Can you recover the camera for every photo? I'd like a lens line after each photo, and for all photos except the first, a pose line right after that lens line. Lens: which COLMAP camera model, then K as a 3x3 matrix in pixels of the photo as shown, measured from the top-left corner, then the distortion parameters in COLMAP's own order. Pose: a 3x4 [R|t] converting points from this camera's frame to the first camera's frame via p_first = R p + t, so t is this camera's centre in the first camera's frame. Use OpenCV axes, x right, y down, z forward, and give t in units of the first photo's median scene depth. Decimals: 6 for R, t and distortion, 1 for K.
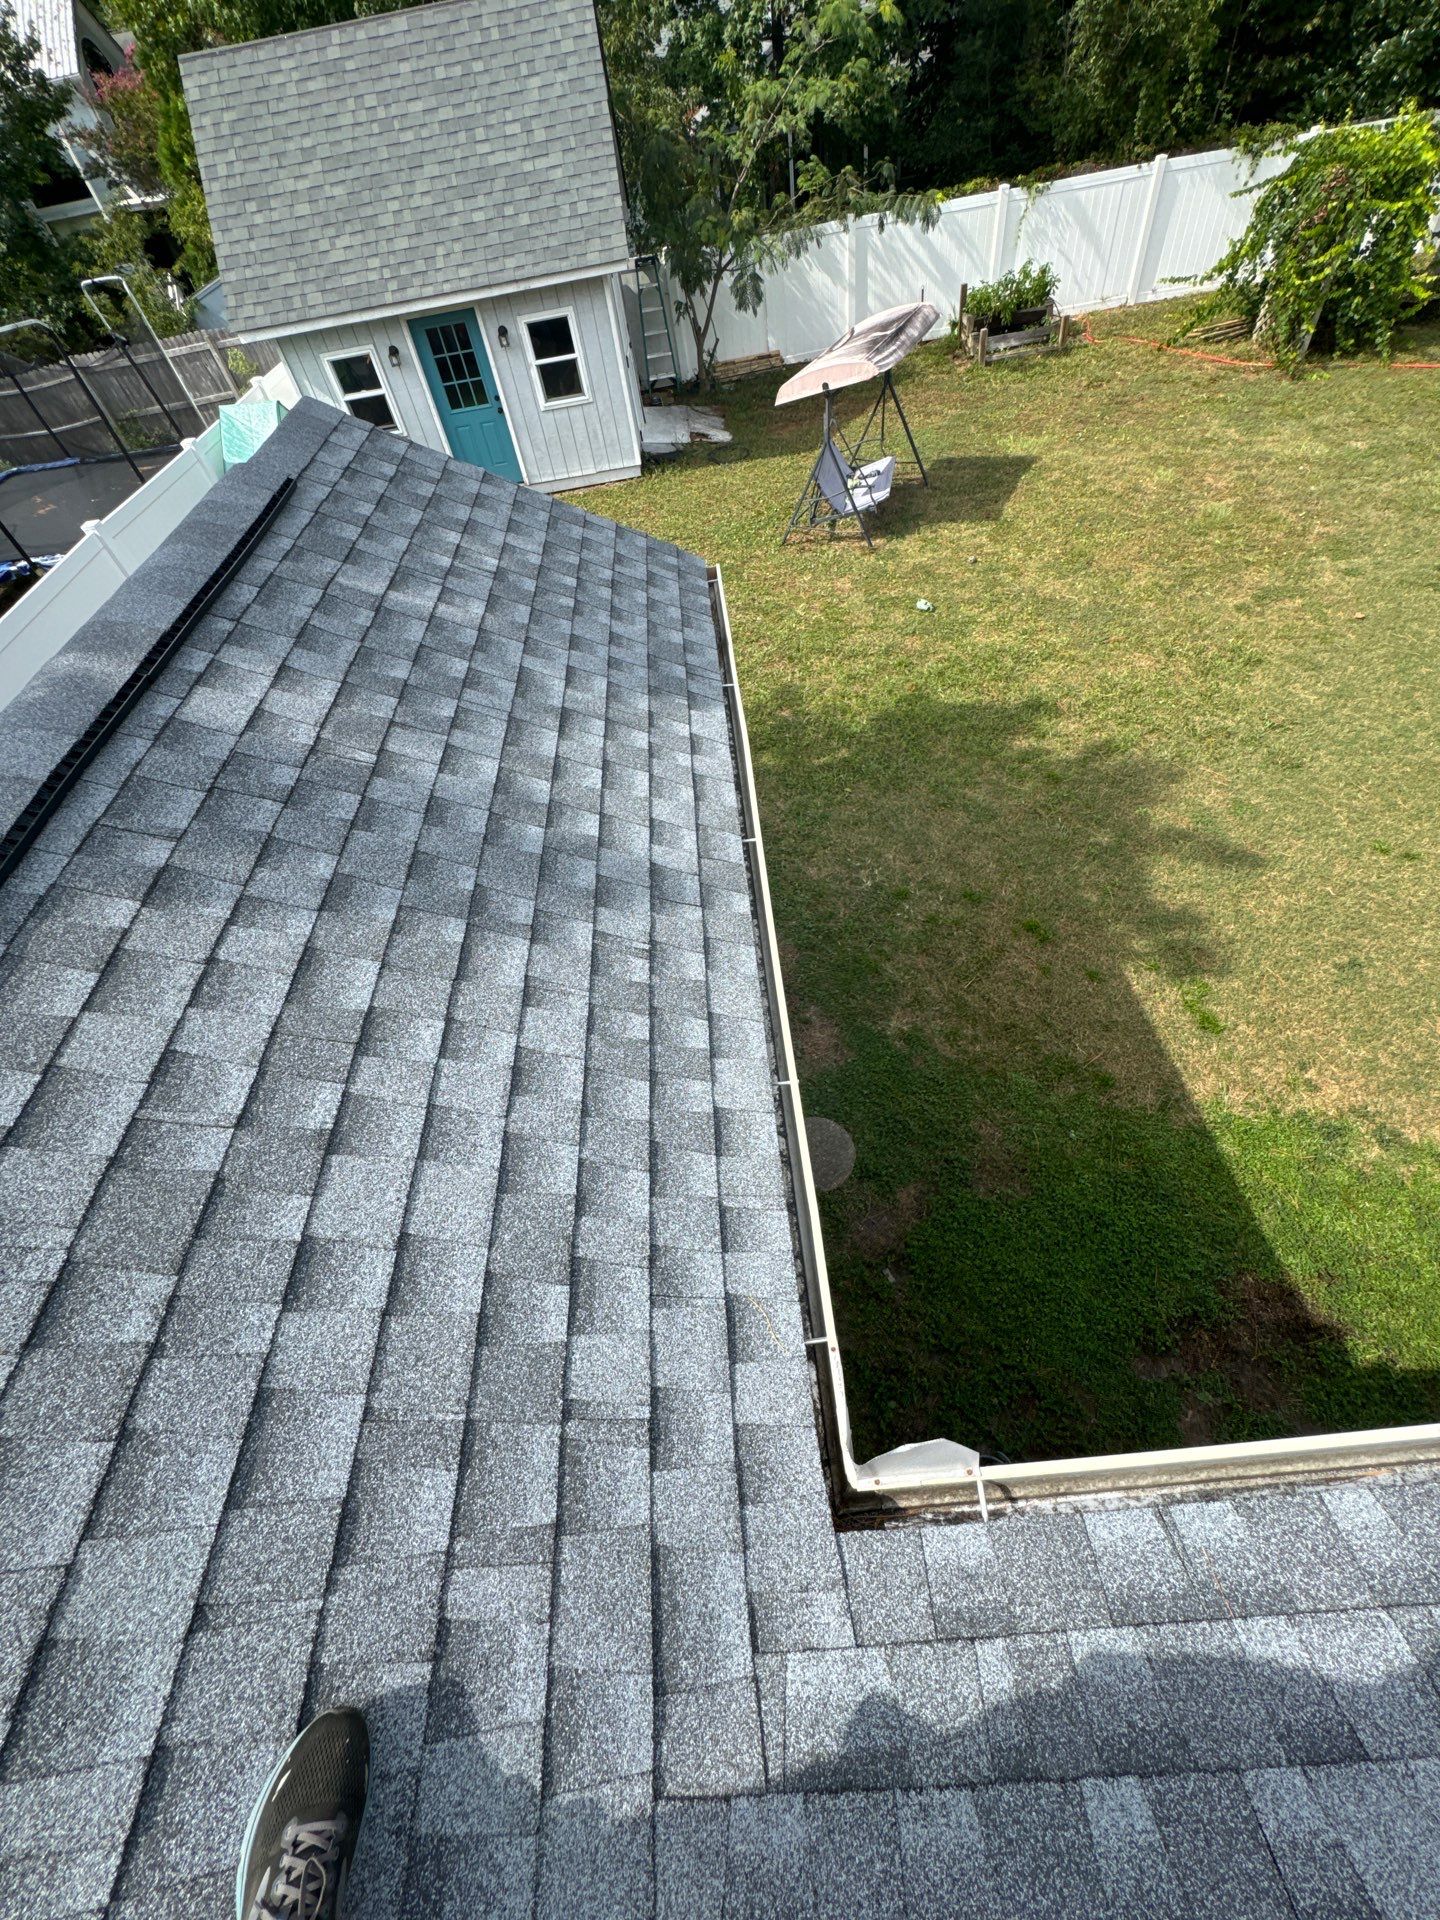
lens RADIAL K [[759.4, 0, 717.0], [0, 759.4, 953.0], [0, 0, 1]] dist [-0.000196, -0.000358]
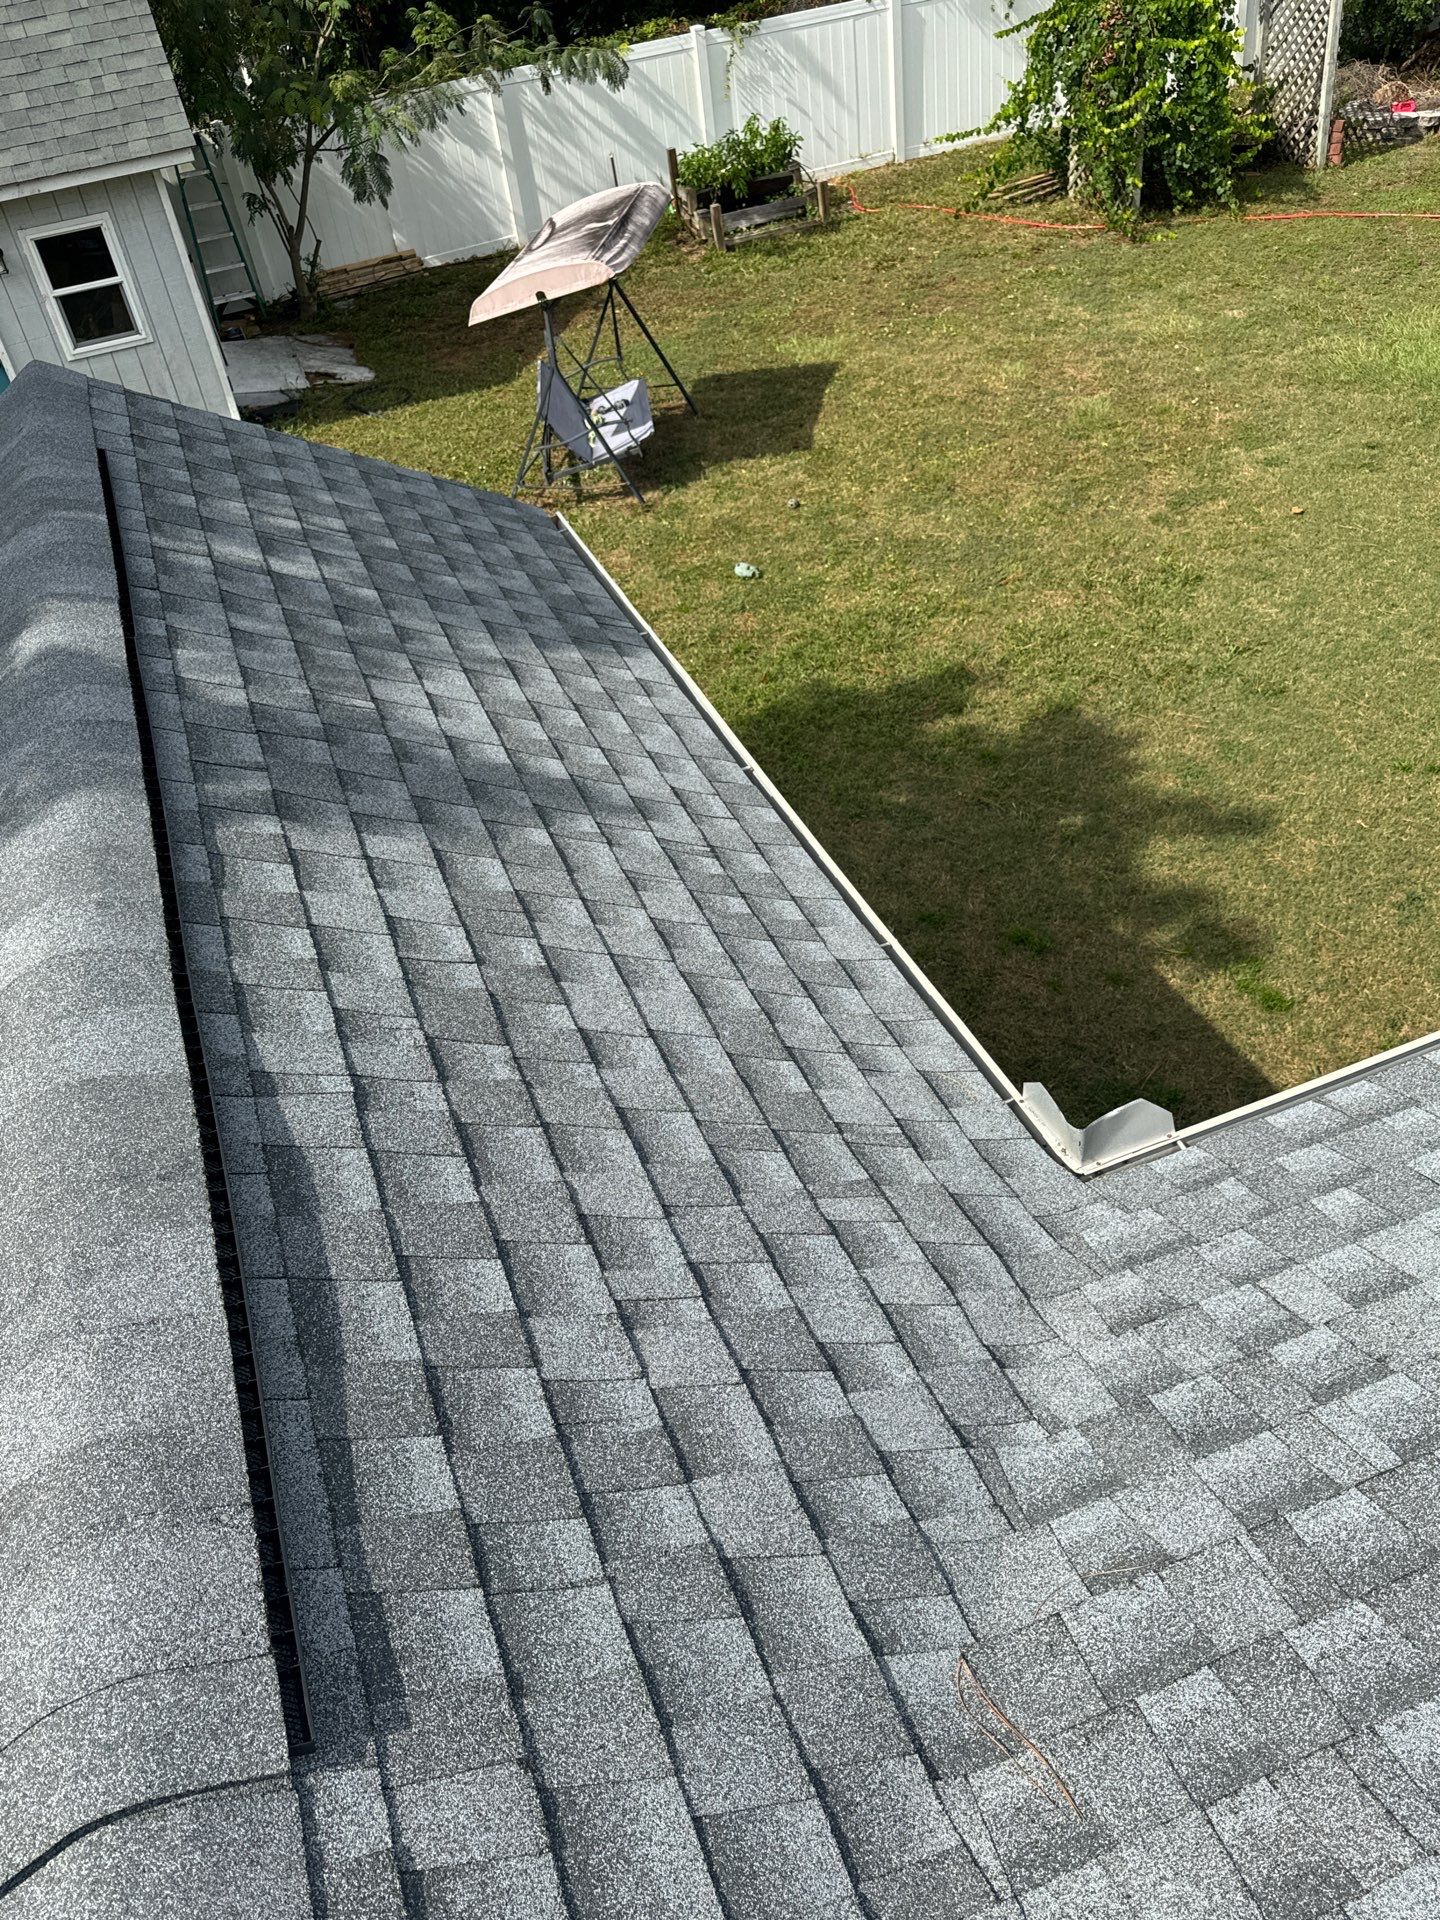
lens RADIAL K [[1445.5, 0, 704.0], [0, 1445.5, 962.1], [0, 0, 1]] dist [0.049439, -0.063386]
pose [[0.956519, -0.175785, 0.232747, -0.112061], [0.219786, 0.958992, -0.178964, 0.093061], [-0.191743, 0.222337, 0.955929, -0.143020]]
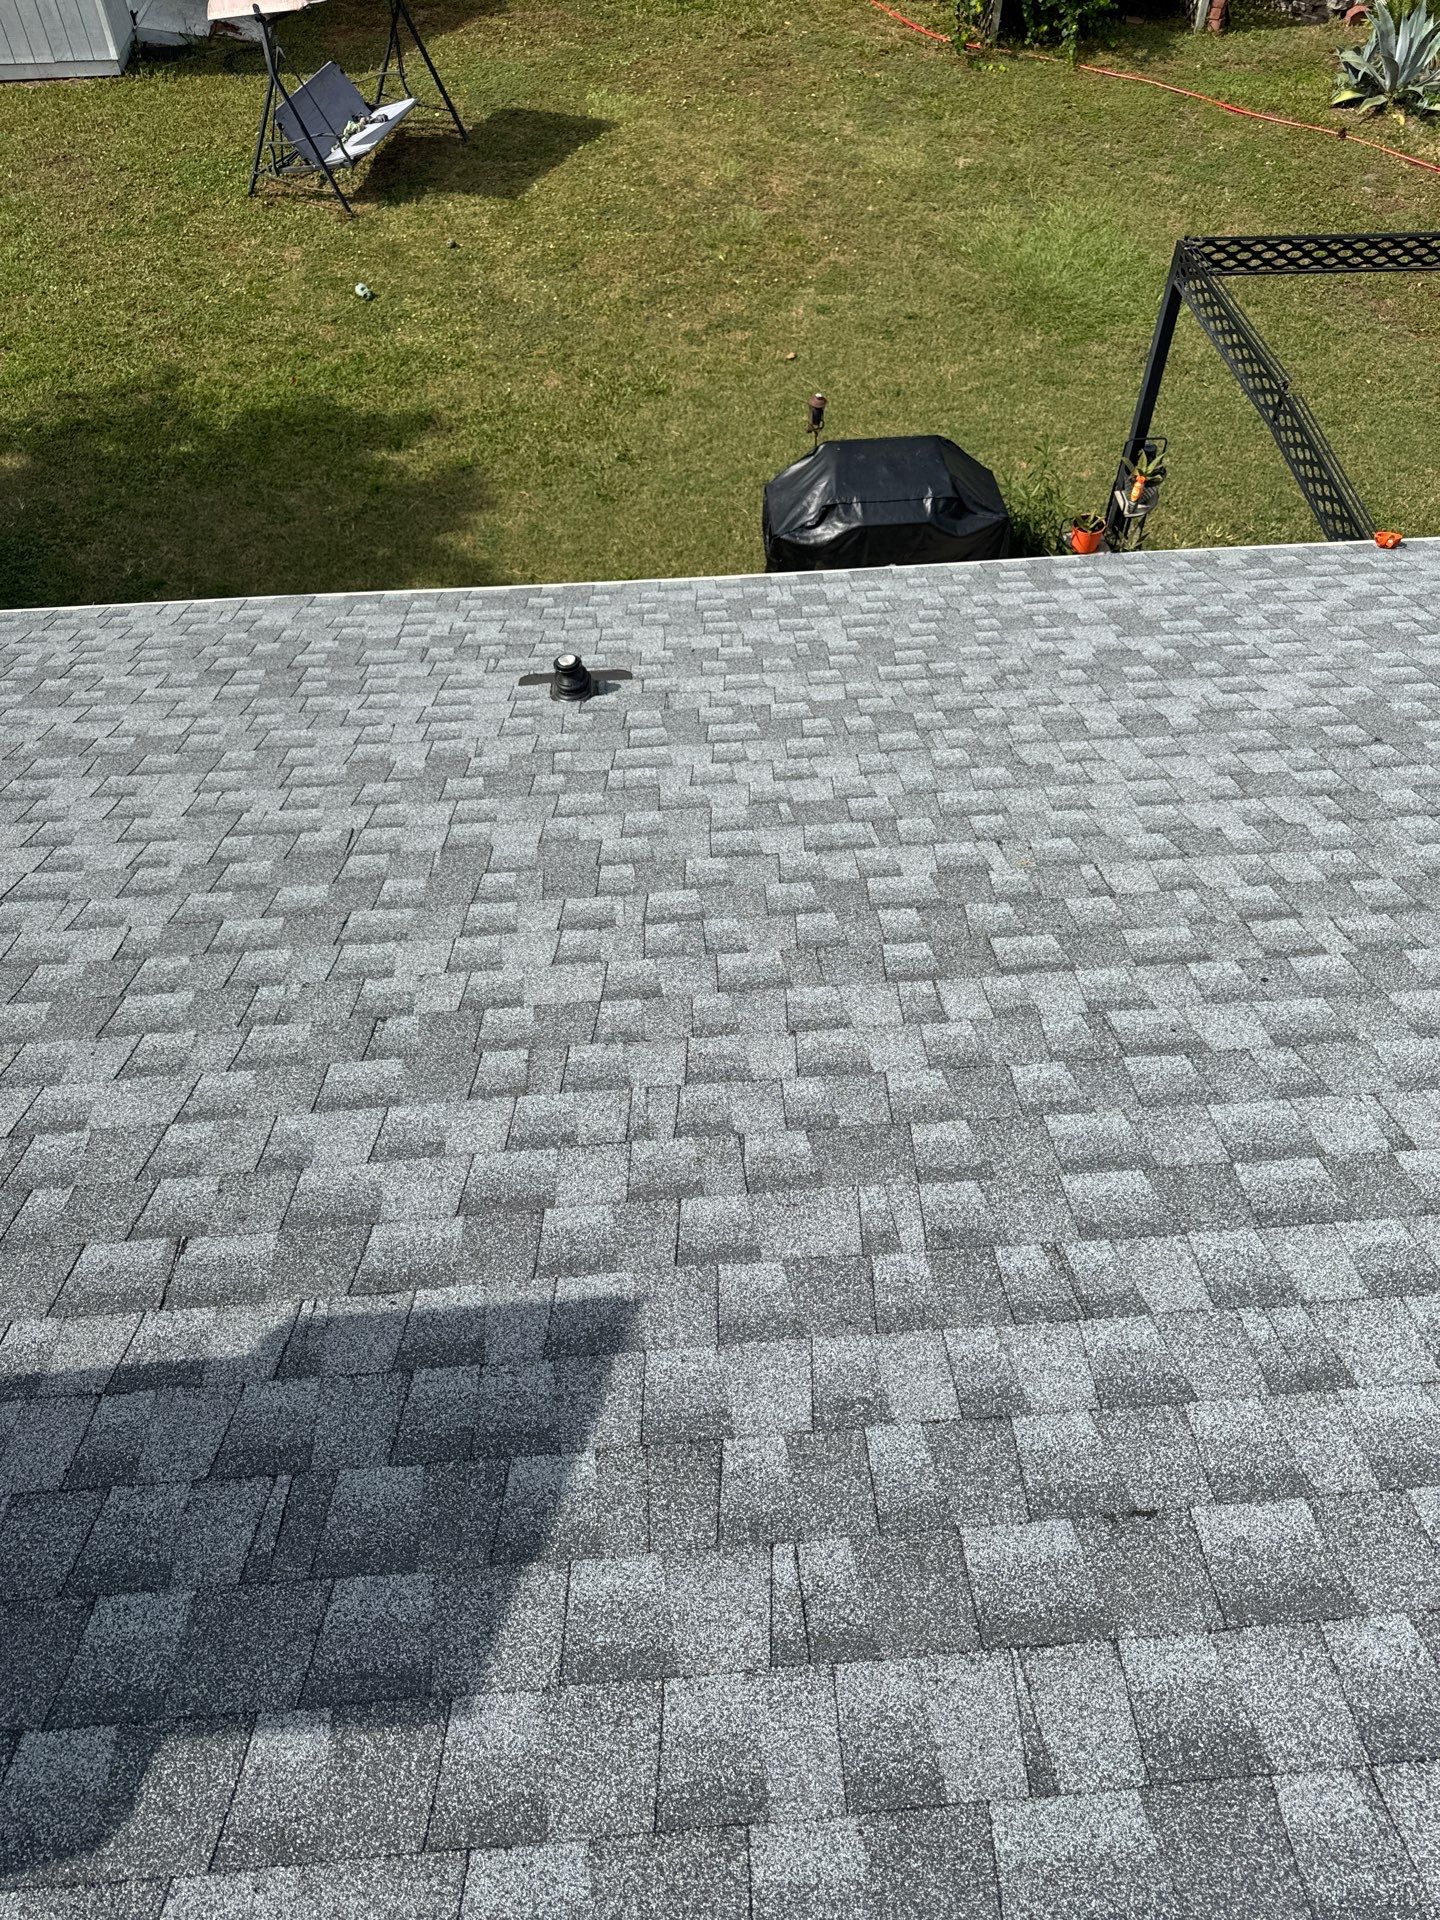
lens RADIAL K [[1402.5, 0, 697.2], [0, 1402.5, 944.3], [0, 0, 1]] dist [0.004422, -0.008327]
pose [[0.992571, 0.077258, 0.093991, 0.466876], [-0.077664, 0.996979, 0.000665, 0.185979], [-0.093656, -0.007960, 0.995573, -0.470446]]
